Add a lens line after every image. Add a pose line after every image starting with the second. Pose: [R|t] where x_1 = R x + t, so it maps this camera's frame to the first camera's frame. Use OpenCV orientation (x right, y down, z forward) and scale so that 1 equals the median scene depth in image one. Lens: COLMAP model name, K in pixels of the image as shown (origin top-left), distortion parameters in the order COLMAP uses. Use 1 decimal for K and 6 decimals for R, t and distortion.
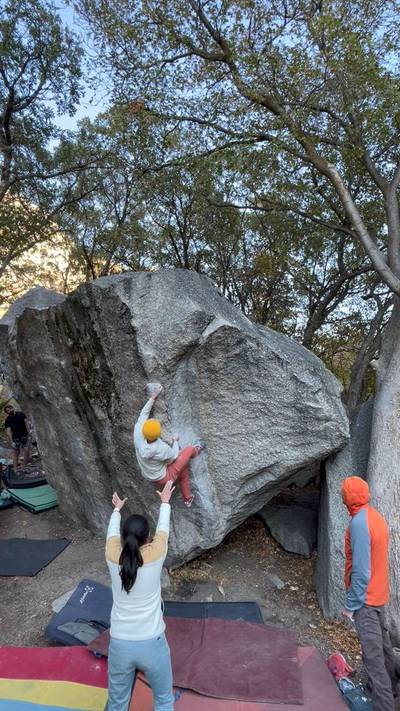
lens RADIAL K [[417.7, 0, 199.0], [0, 417.7, 350.2], [0, 0, 1]] dist [-0.016243, -0.000730]
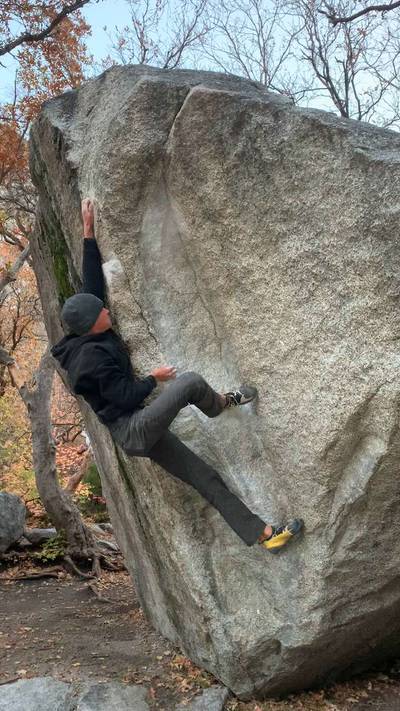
lens RADIAL K [[618.4, 0, 204.7], [0, 618.4, 350.6], [0, 0, 1]] dist [0.092936, -0.186714]
pose [[0.874491, -0.126723, -0.468195, 0.305961], [0.053296, 0.984527, -0.166930, 0.291678], [0.482104, 0.121026, 0.867714, 0.365086]]
